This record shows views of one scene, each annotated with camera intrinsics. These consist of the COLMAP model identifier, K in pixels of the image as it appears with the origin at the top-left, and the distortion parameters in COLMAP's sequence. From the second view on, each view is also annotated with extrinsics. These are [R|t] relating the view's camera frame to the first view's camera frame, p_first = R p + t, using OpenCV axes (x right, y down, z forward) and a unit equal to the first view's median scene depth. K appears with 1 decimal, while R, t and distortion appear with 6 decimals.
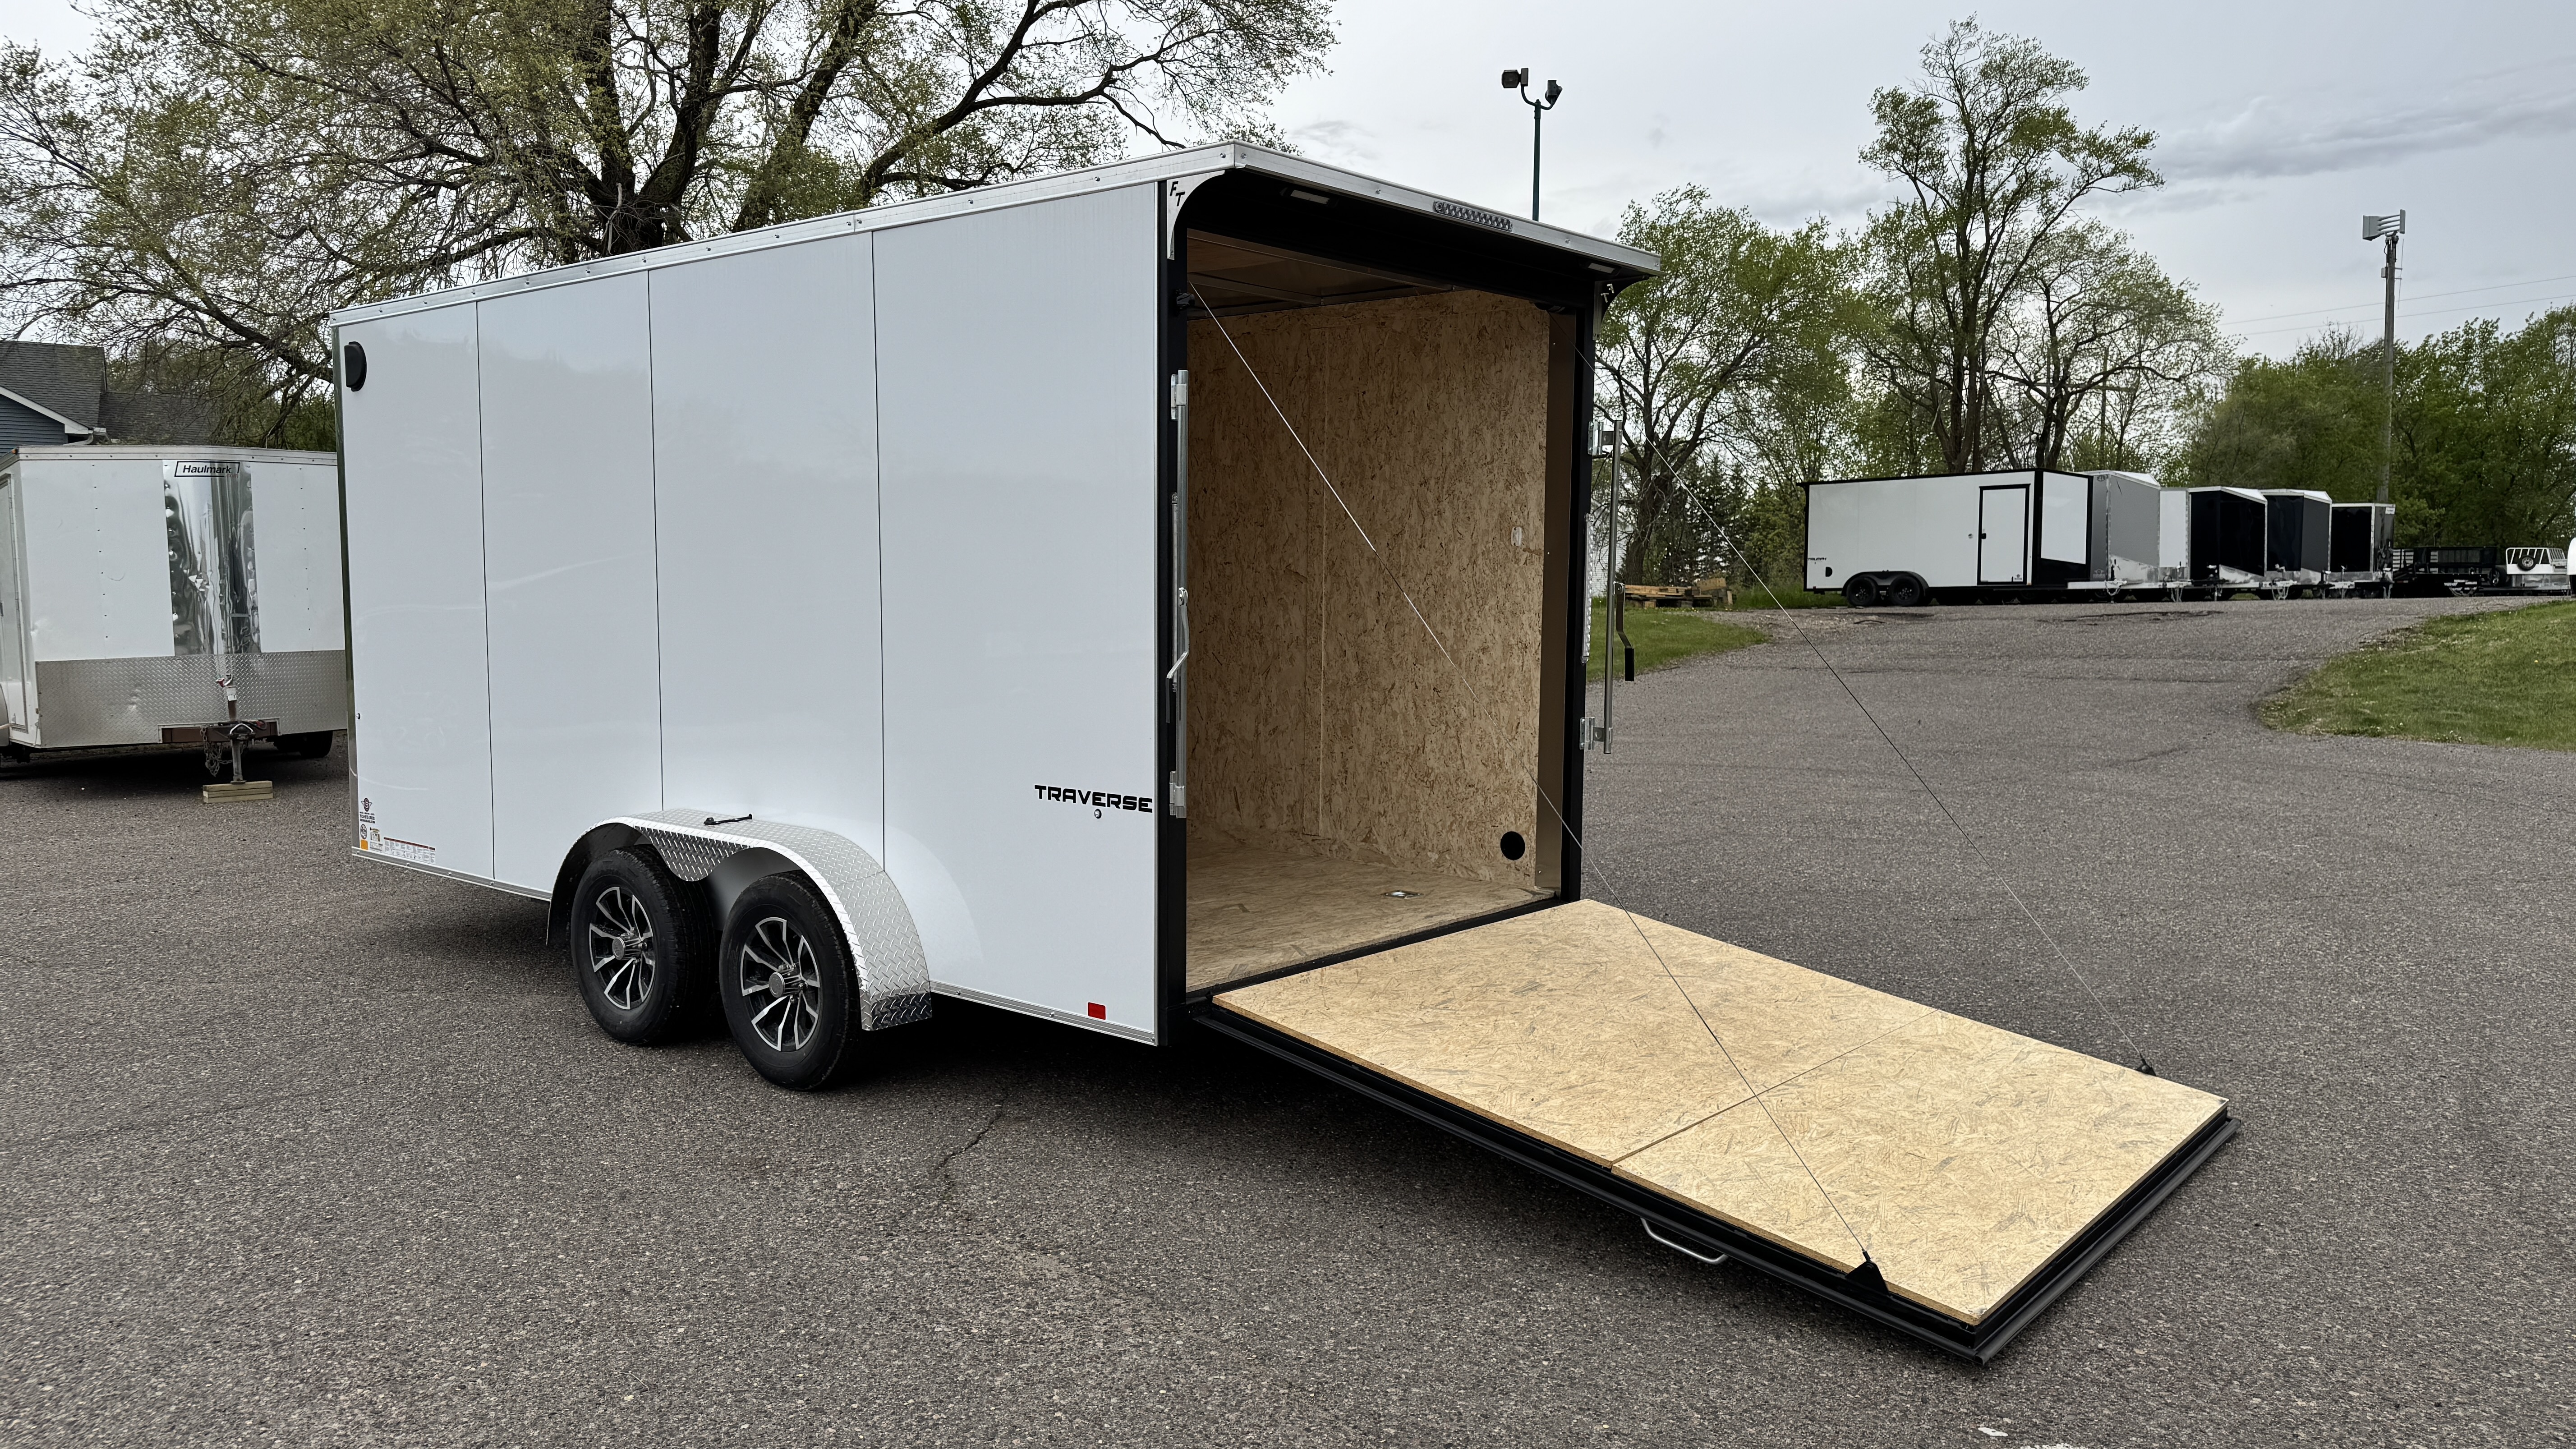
lens RADIAL K [[1862.1, 0, 1272.8], [0, 1862.1, 723.3], [0, 0, 1]] dist [0.069876, -0.090311]
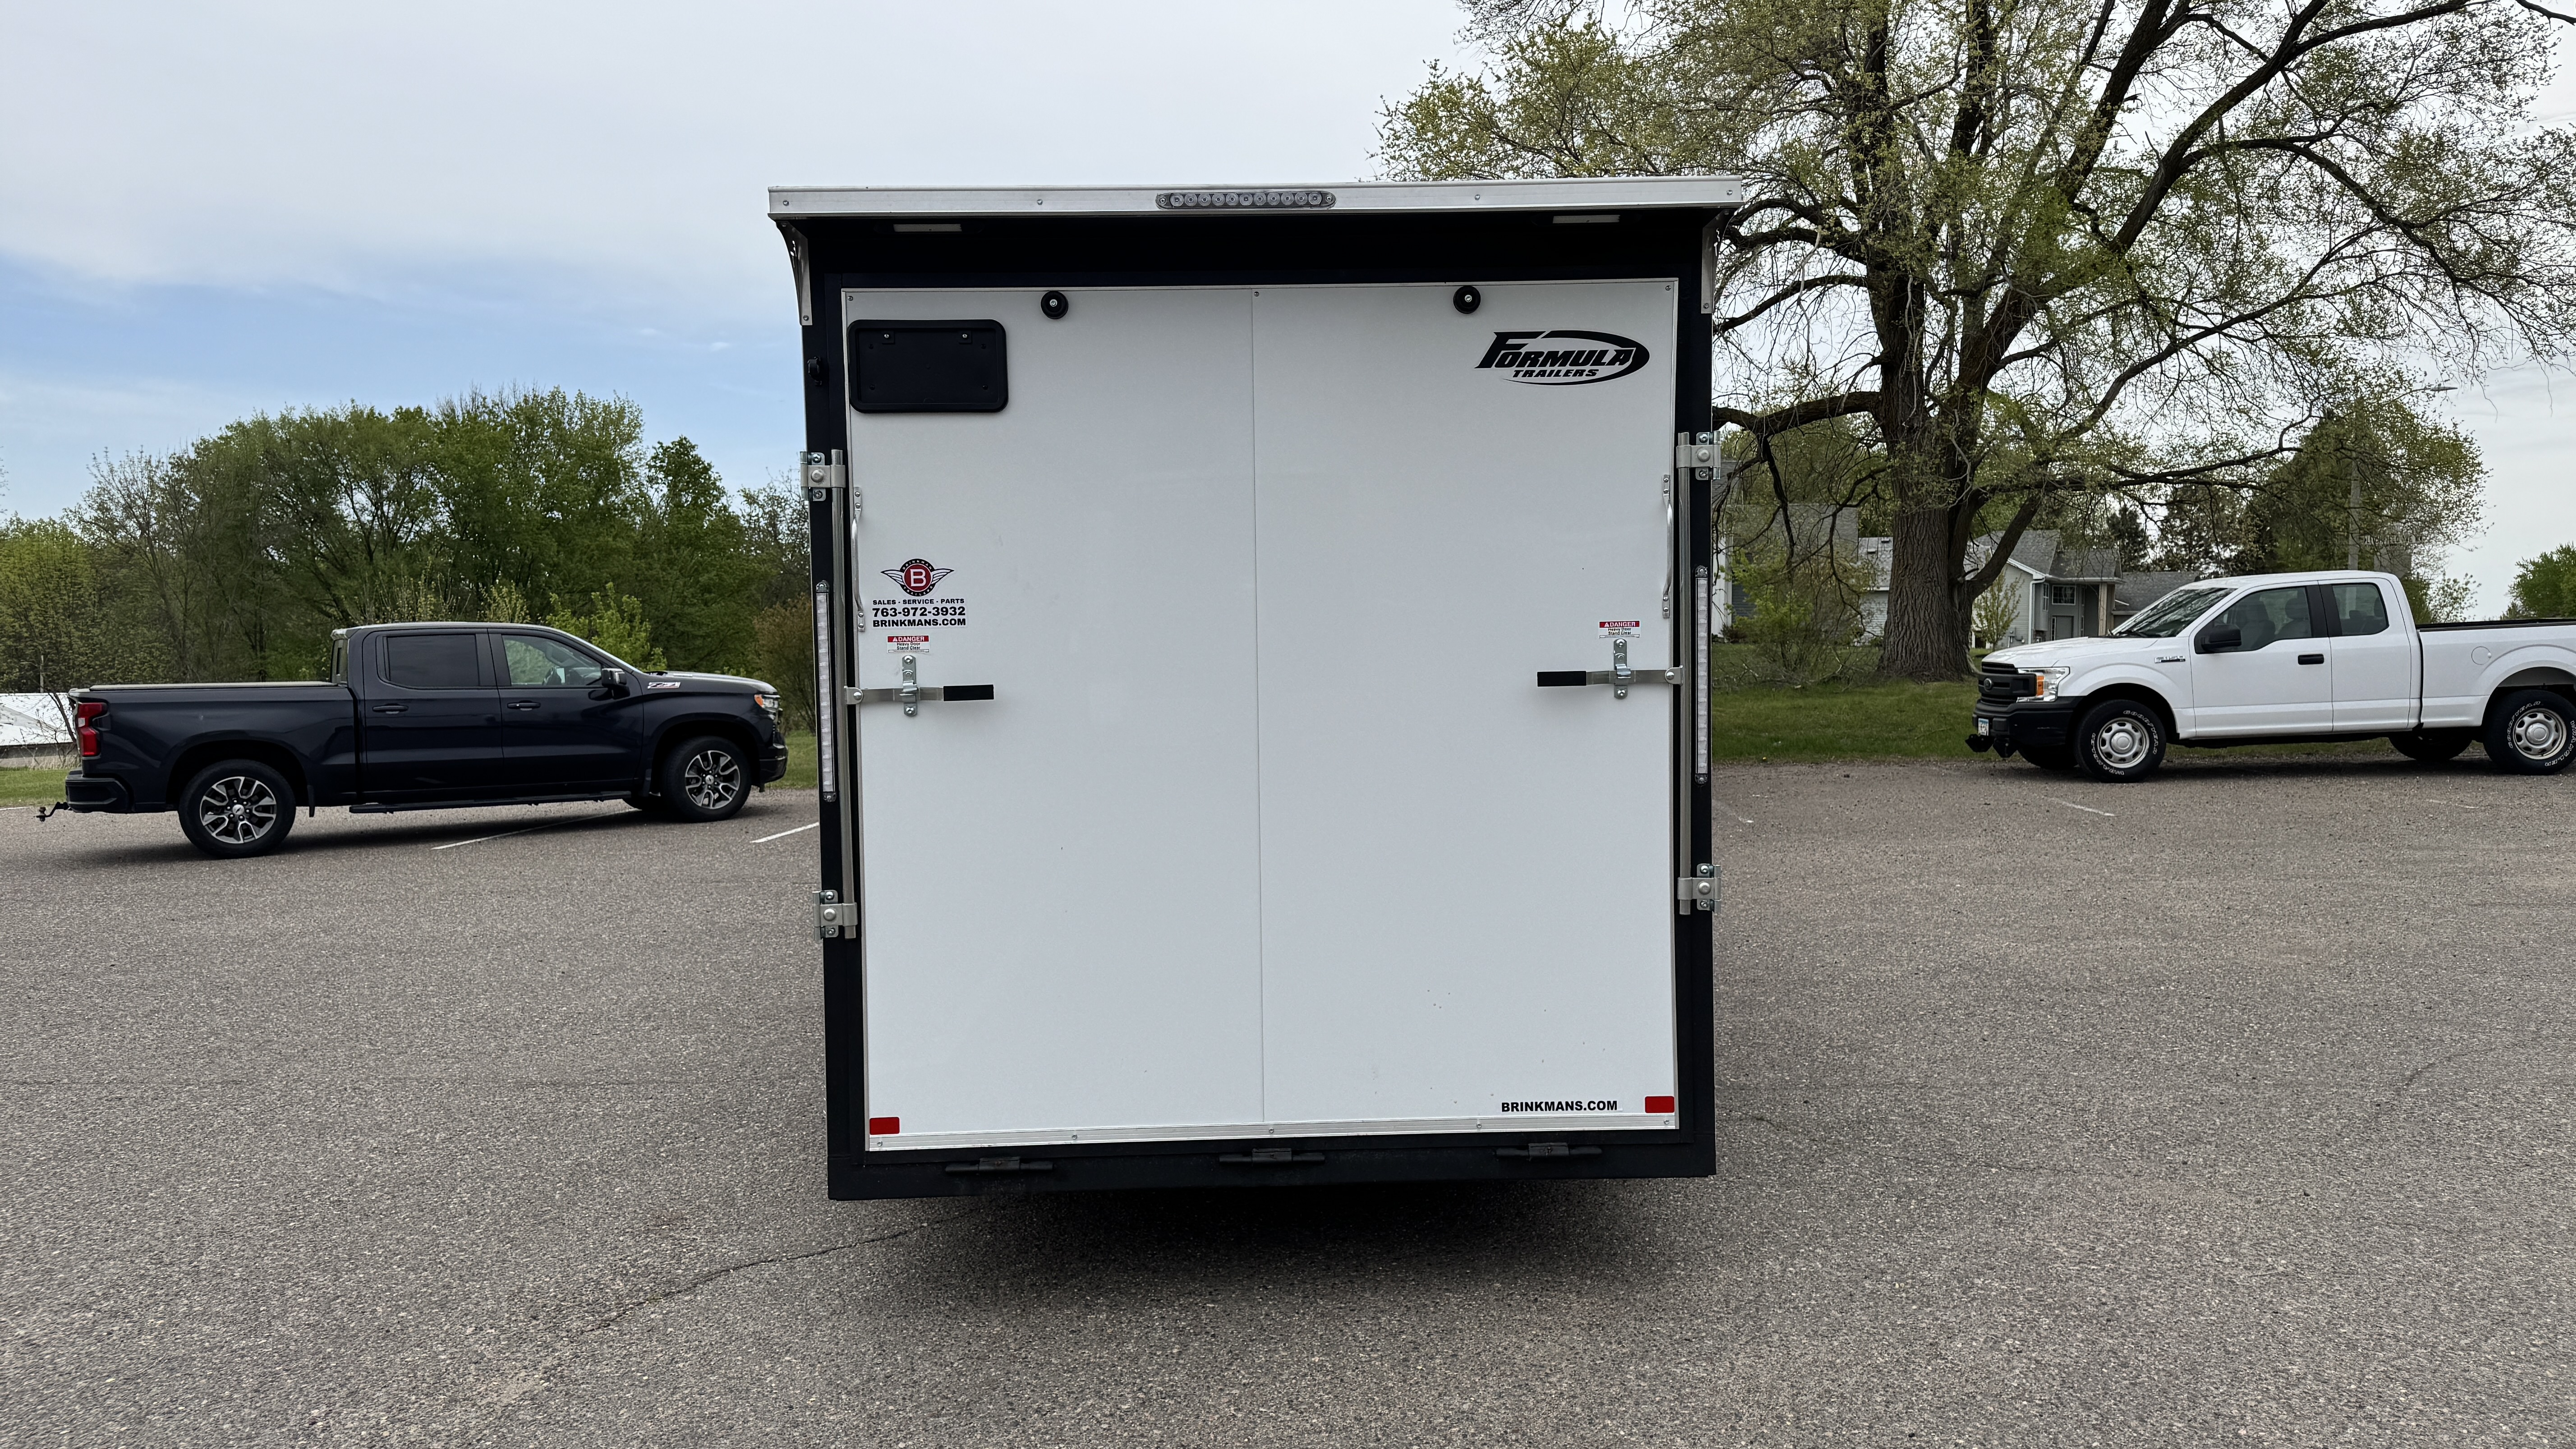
lens RADIAL K [[1851.5, 0, 1279.7], [0, 1851.5, 716.1], [0, 0, 1]] dist [0.020098, -0.008466]
pose [[0.657506, 0.028835, -0.752898, 0.275293], [-0.042921, 0.999078, 0.000781, -0.024937], [0.752226, 0.031801, 0.658137, 0.208912]]
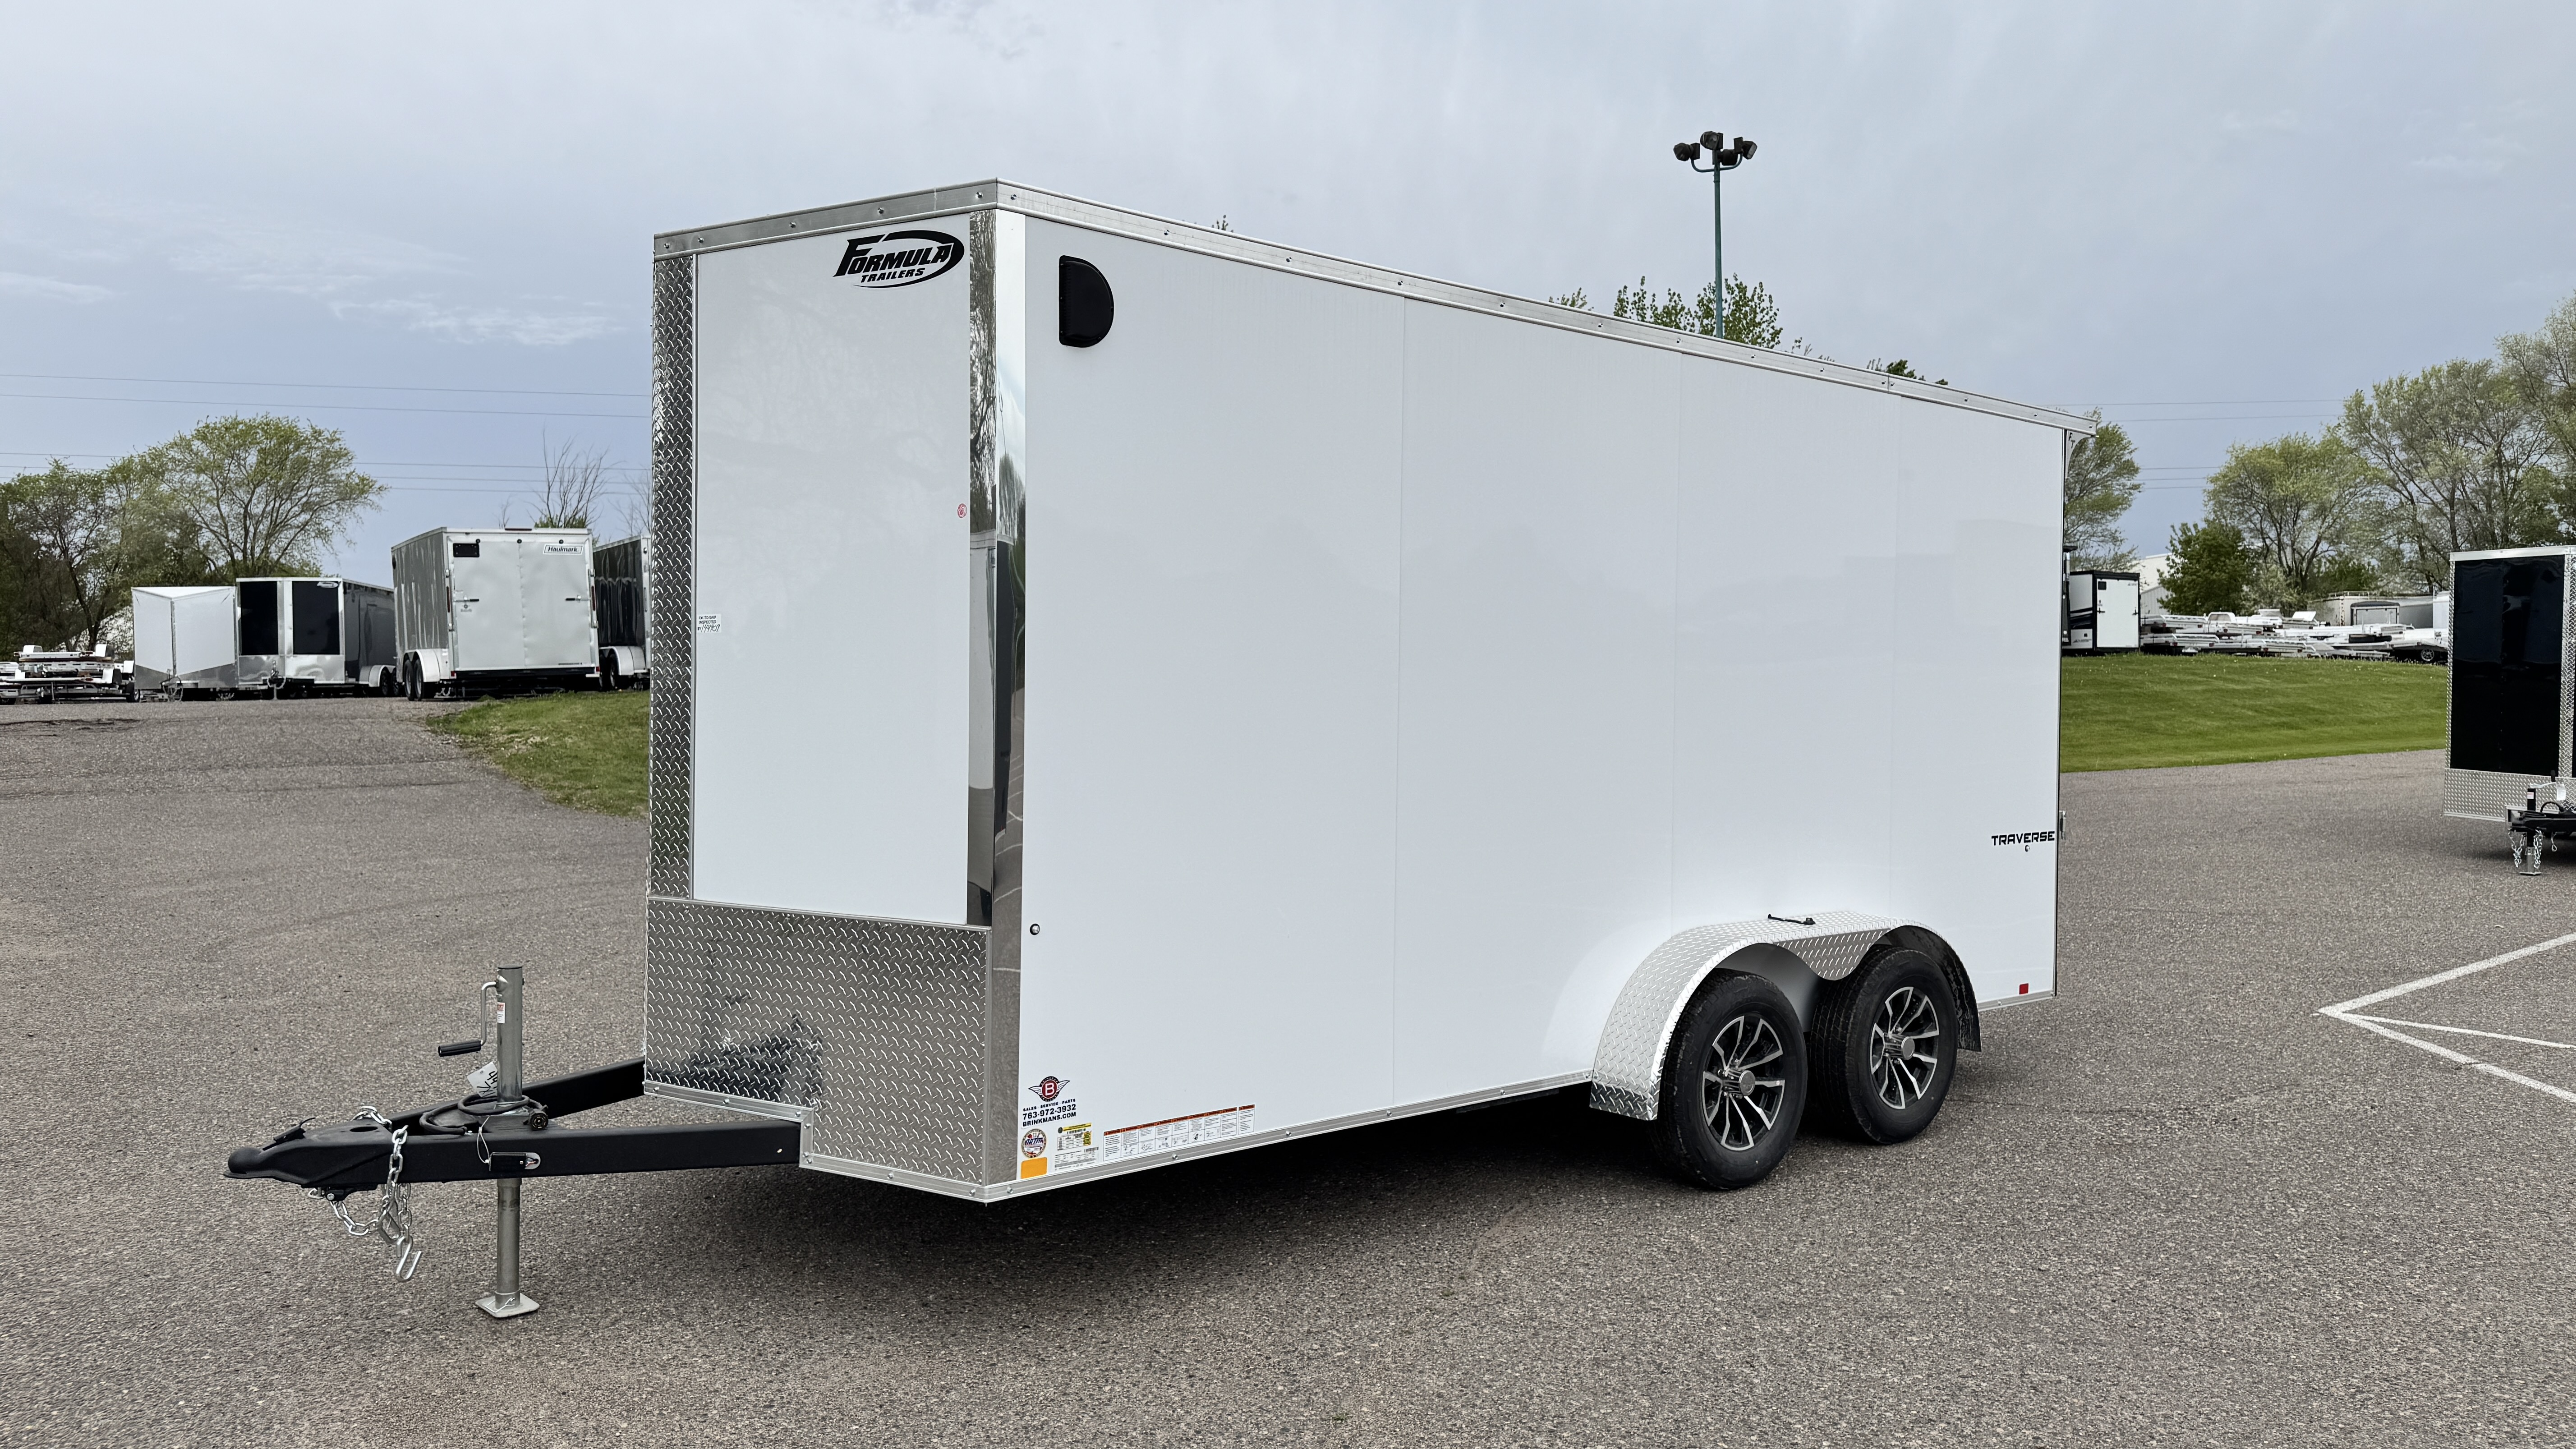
lens RADIAL K [[1851.5, 0, 1279.7], [0, 1851.5, 716.1], [0, 0, 1]] dist [0.020098, -0.008466]
pose [[0.167684, -0.022520, 0.985584, -0.600937], [0.069673, 0.997510, 0.010938, -0.040709], [-0.983376, 0.066835, 0.168835, 0.496578]]
